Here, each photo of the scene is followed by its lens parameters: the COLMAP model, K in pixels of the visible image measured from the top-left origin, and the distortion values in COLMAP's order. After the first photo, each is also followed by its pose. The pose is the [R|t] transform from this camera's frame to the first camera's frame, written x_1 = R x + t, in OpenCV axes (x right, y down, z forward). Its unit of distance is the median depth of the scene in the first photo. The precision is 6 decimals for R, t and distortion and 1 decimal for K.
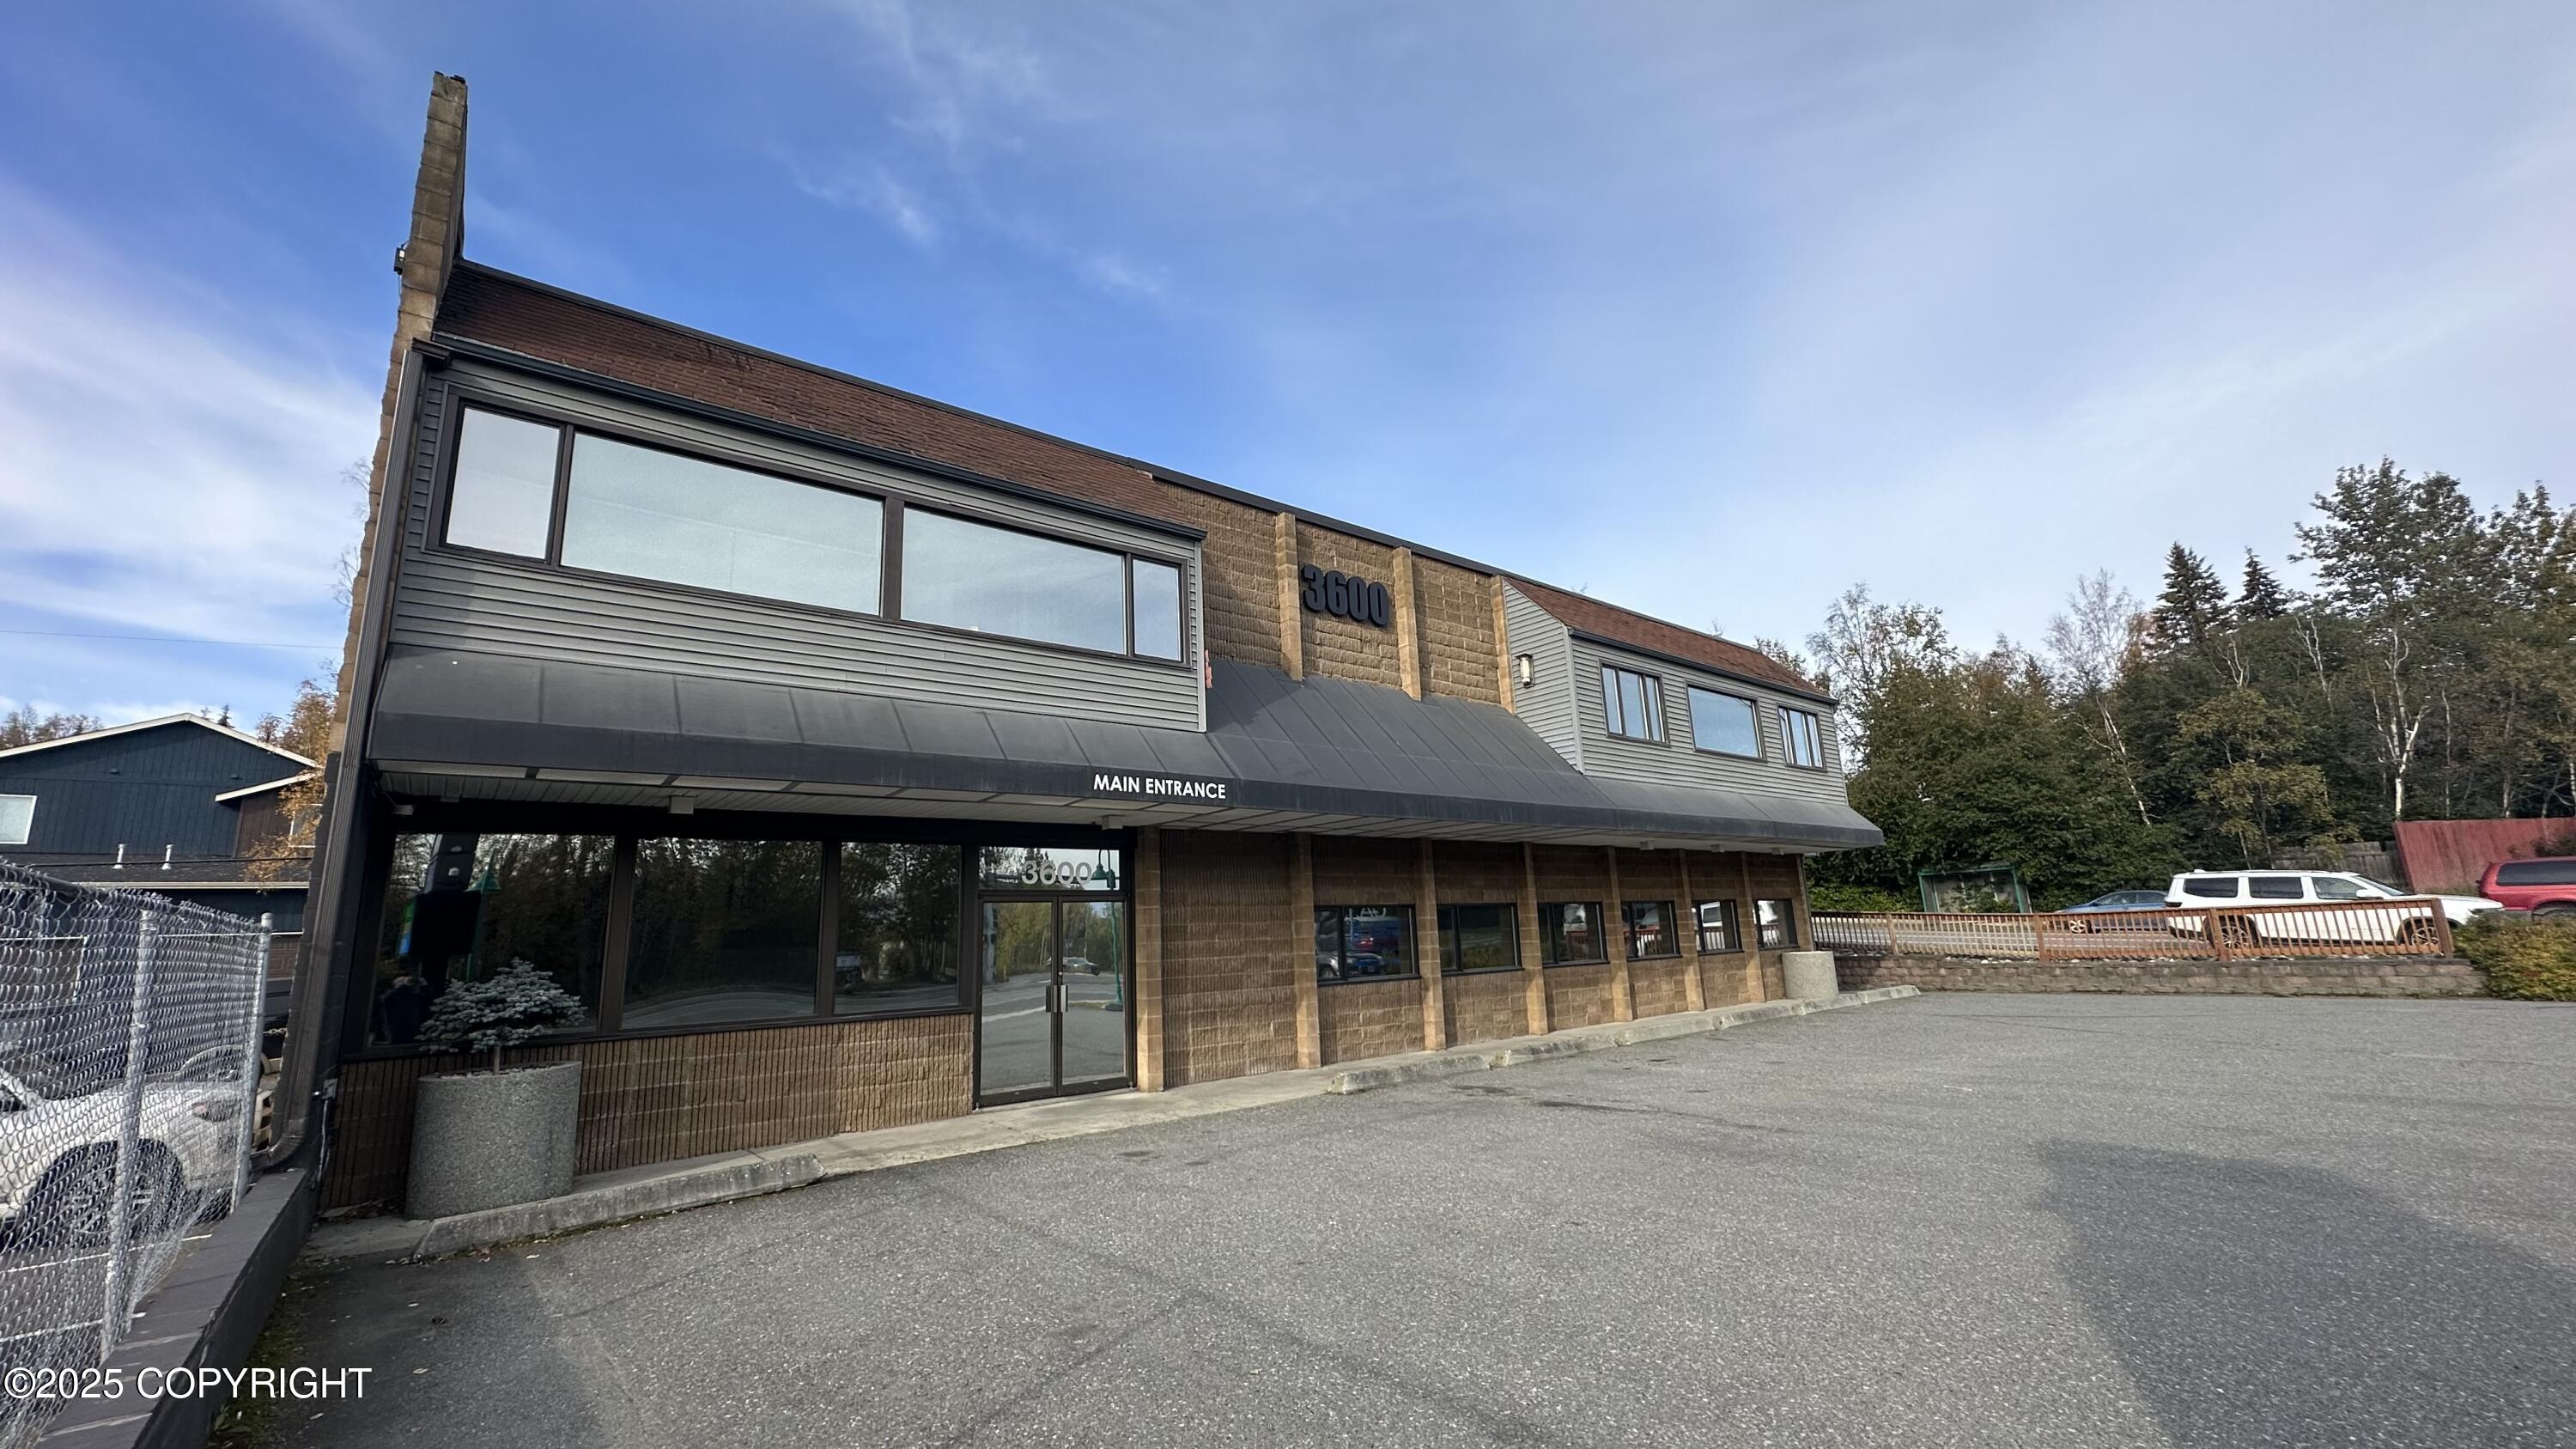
lens RADIAL K [[980.8, 0, 1288.0], [0, 980.8, 724.5], [0, 0, 1]] dist [-0.008523, -0.000008]
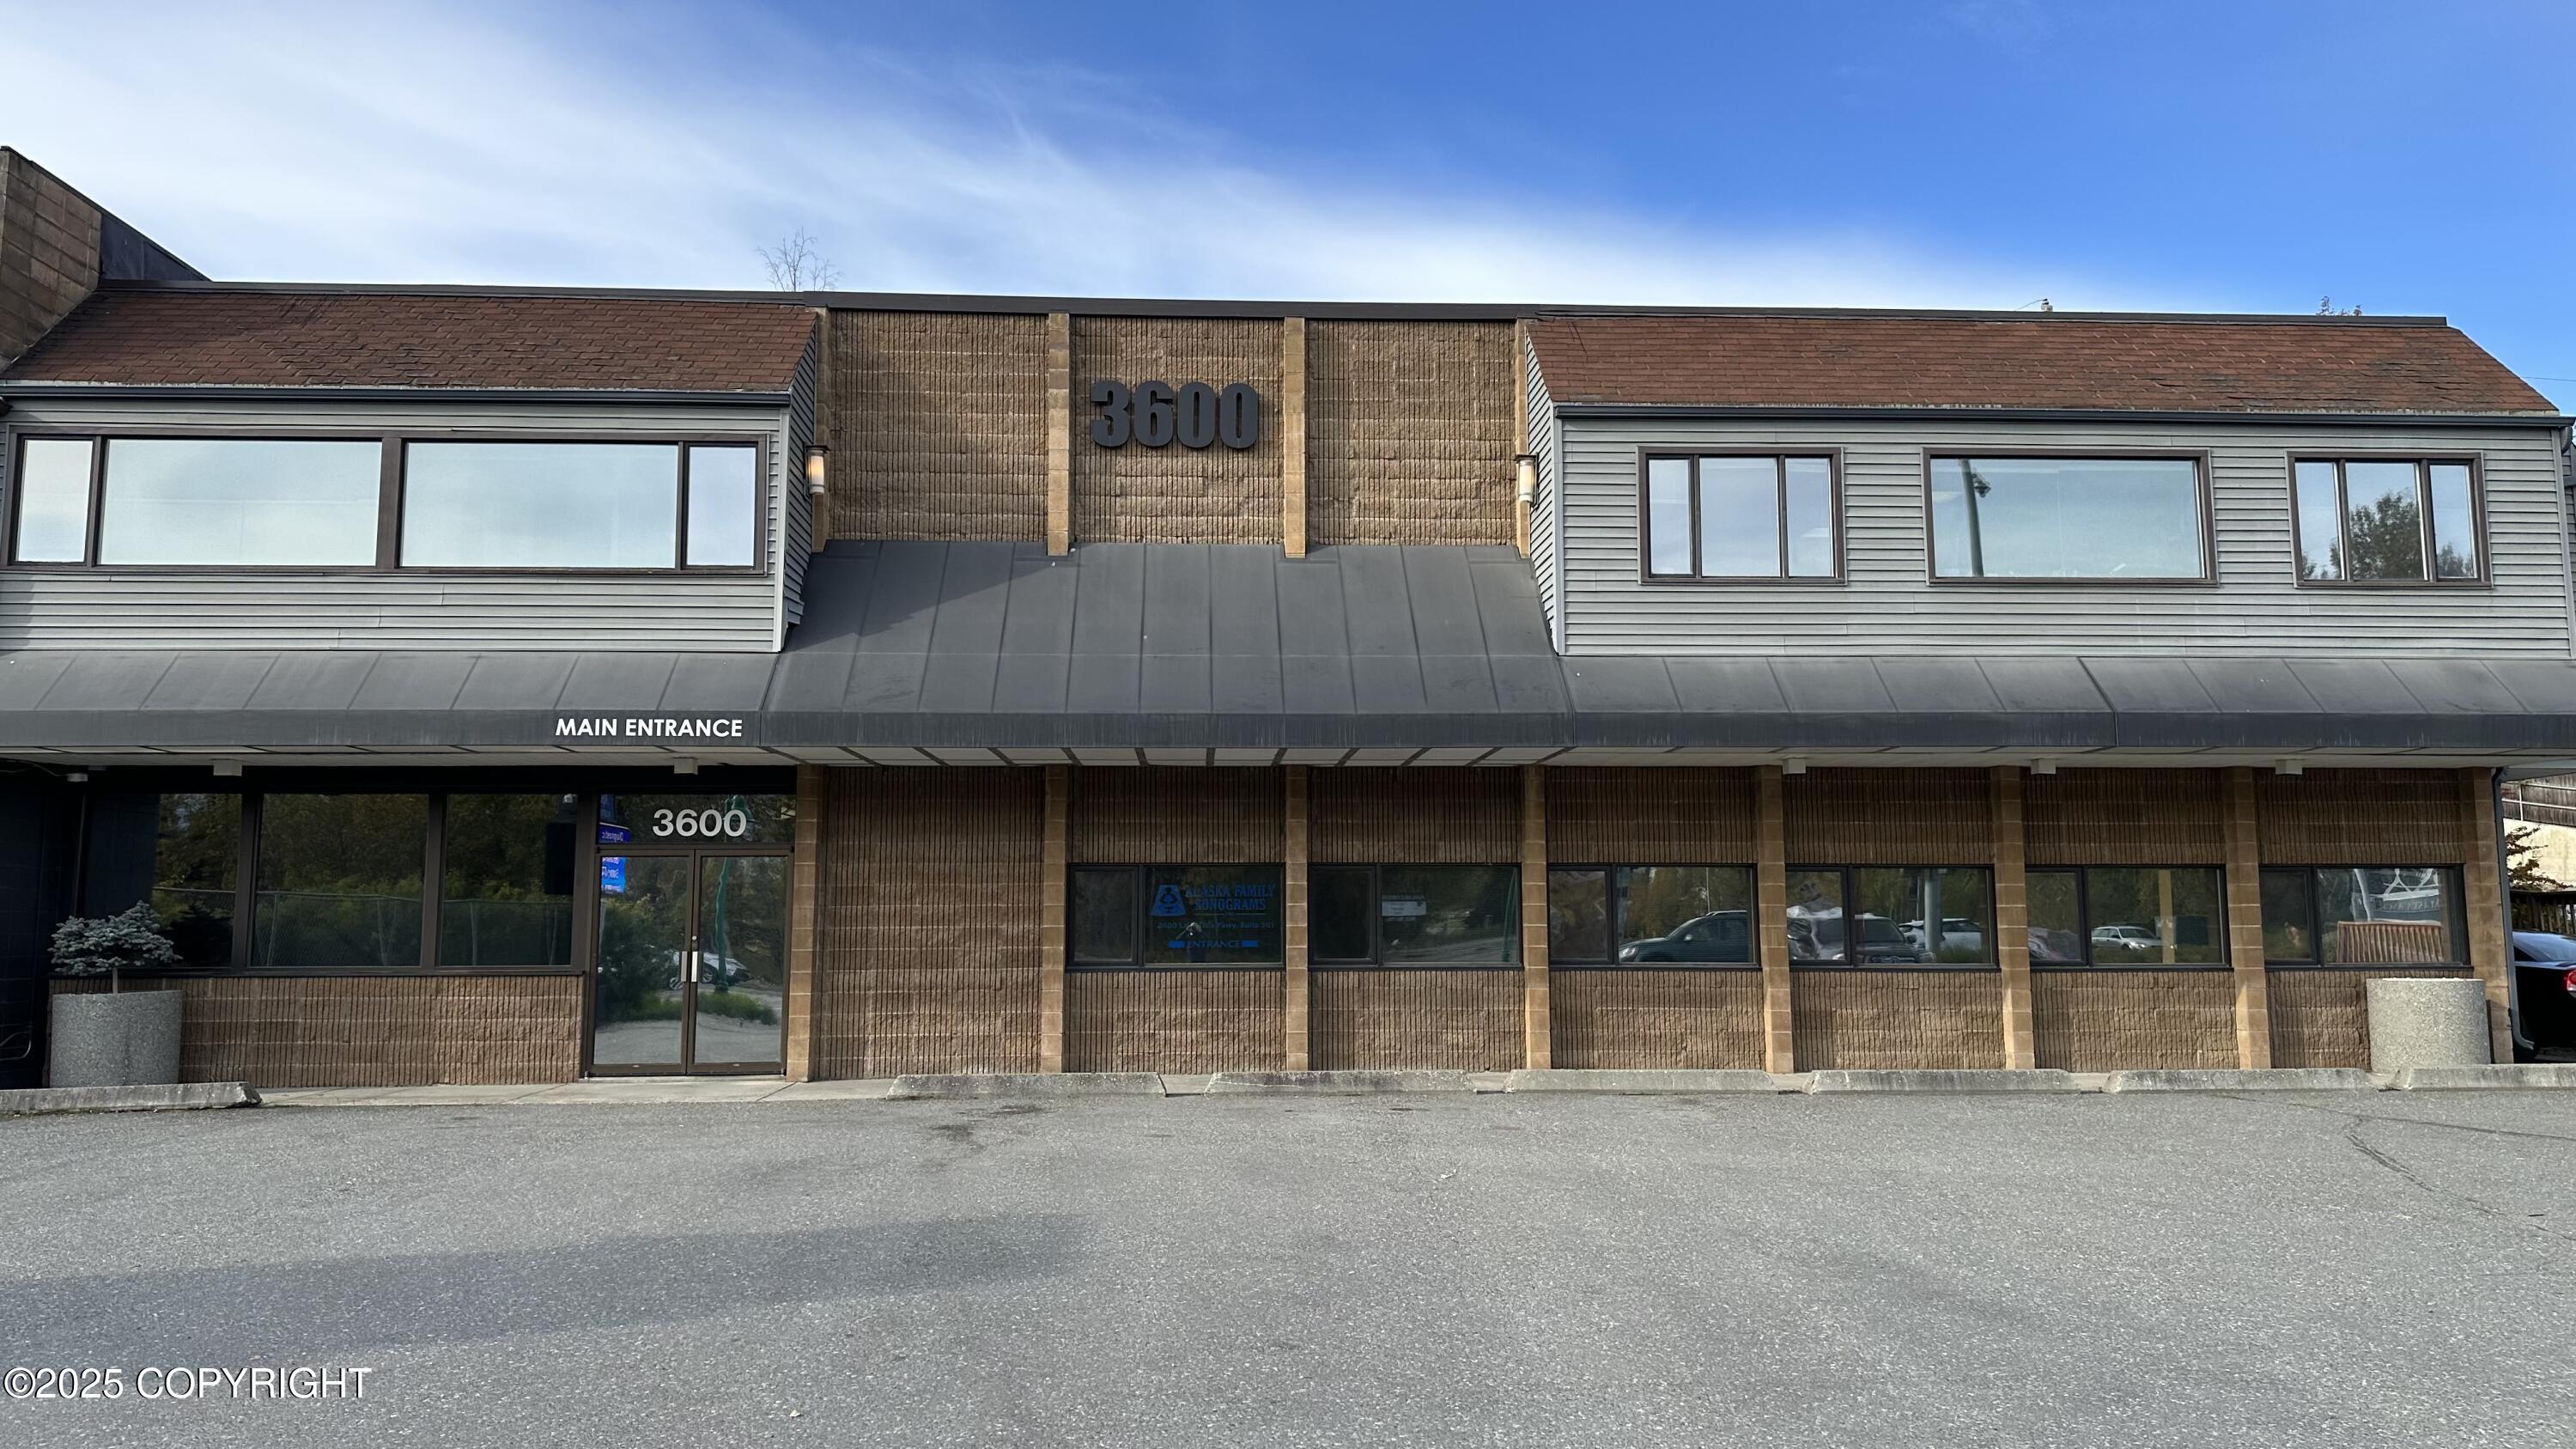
lens RADIAL K [[1656.4, 0, 1288.0], [0, 1656.4, 724.5], [0, 0, 1]] dist [0.084660, -0.107083]
pose [[0.823669, -0.029976, -0.566278, 0.936059], [0.092174, 0.992399, 0.081536, -0.005663], [0.559530, -0.119355, 0.820171, 0.087927]]
